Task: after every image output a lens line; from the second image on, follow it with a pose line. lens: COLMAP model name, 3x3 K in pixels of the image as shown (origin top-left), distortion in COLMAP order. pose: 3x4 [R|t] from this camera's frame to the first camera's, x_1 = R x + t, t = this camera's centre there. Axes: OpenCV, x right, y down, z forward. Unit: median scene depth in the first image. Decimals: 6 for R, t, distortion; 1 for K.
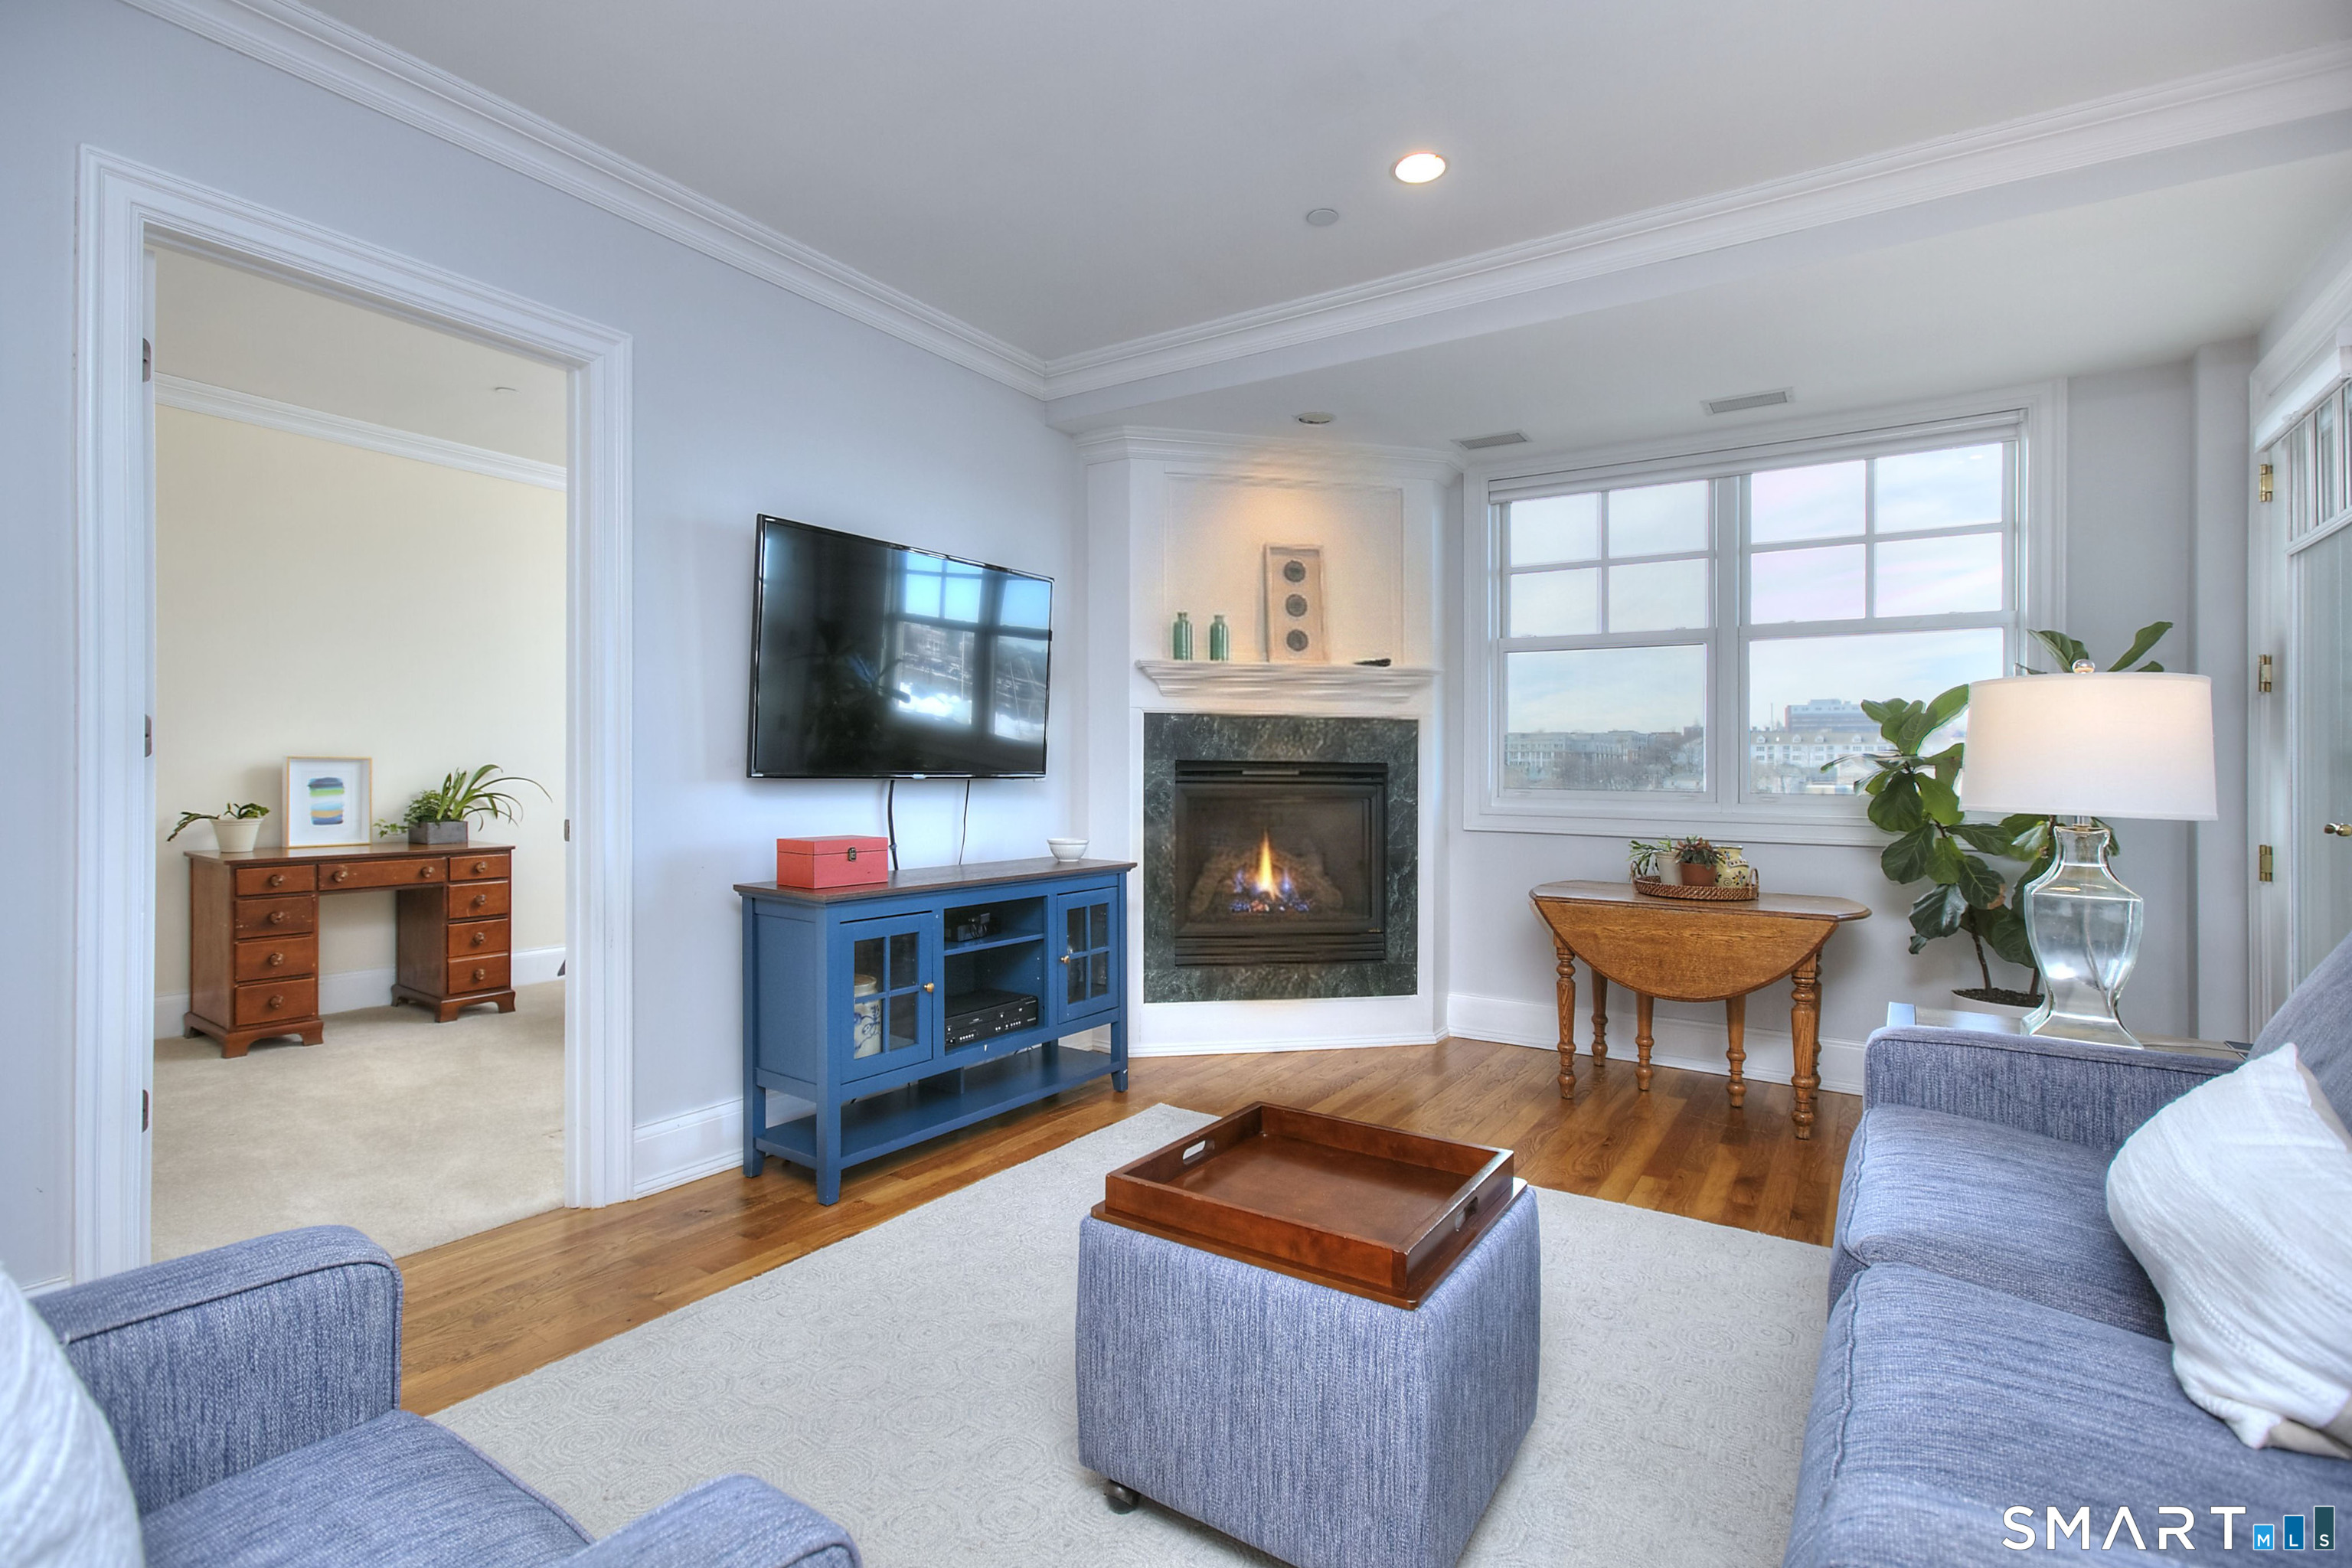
lens RADIAL K [[1118.2, 0, 1165.9], [0, 1118.2, 743.3], [0, 0, 1]] dist [-0.001997, 0.000098]
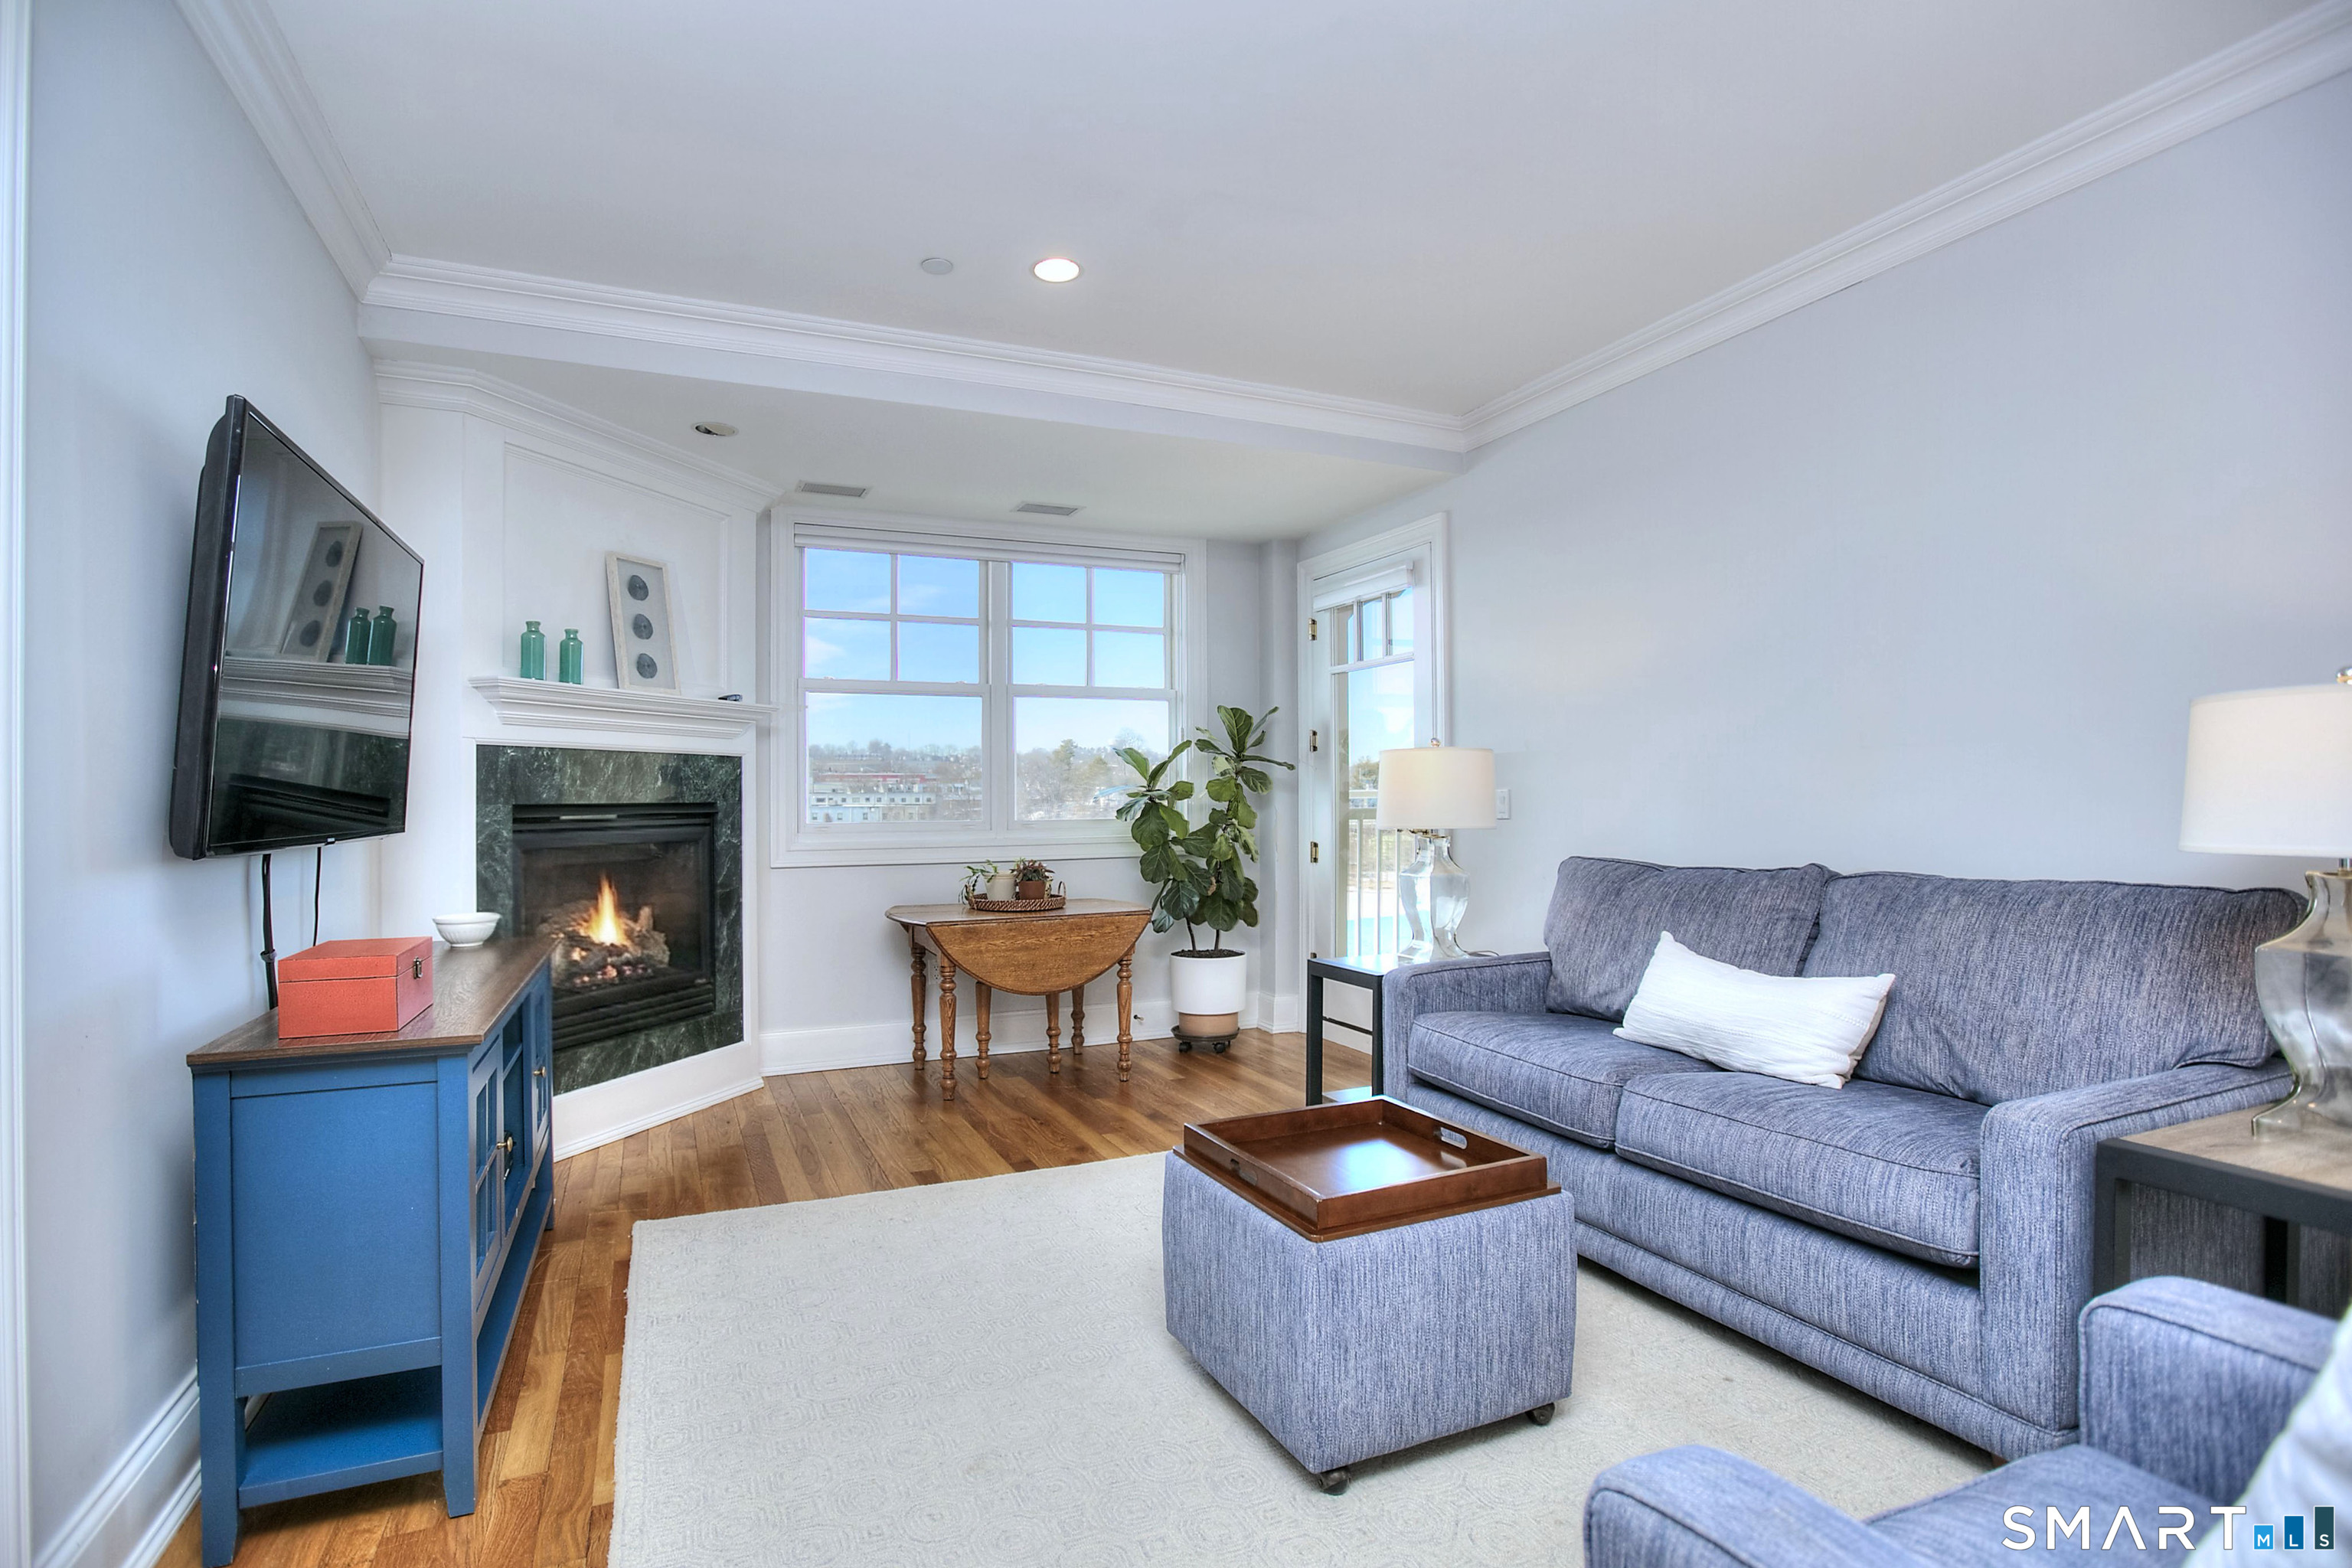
lens RADIAL K [[1067.0, 0, 1170.6], [0, 1067.0, 752.5], [0, 0, 1]] dist [-0.054271, -0.000069]
pose [[0.558626, 0.016067, 0.829264, -0.349610], [-0.001455, 0.999830, -0.018391, -0.009202], [-0.829418, 0.009067, 0.558554, 0.194557]]
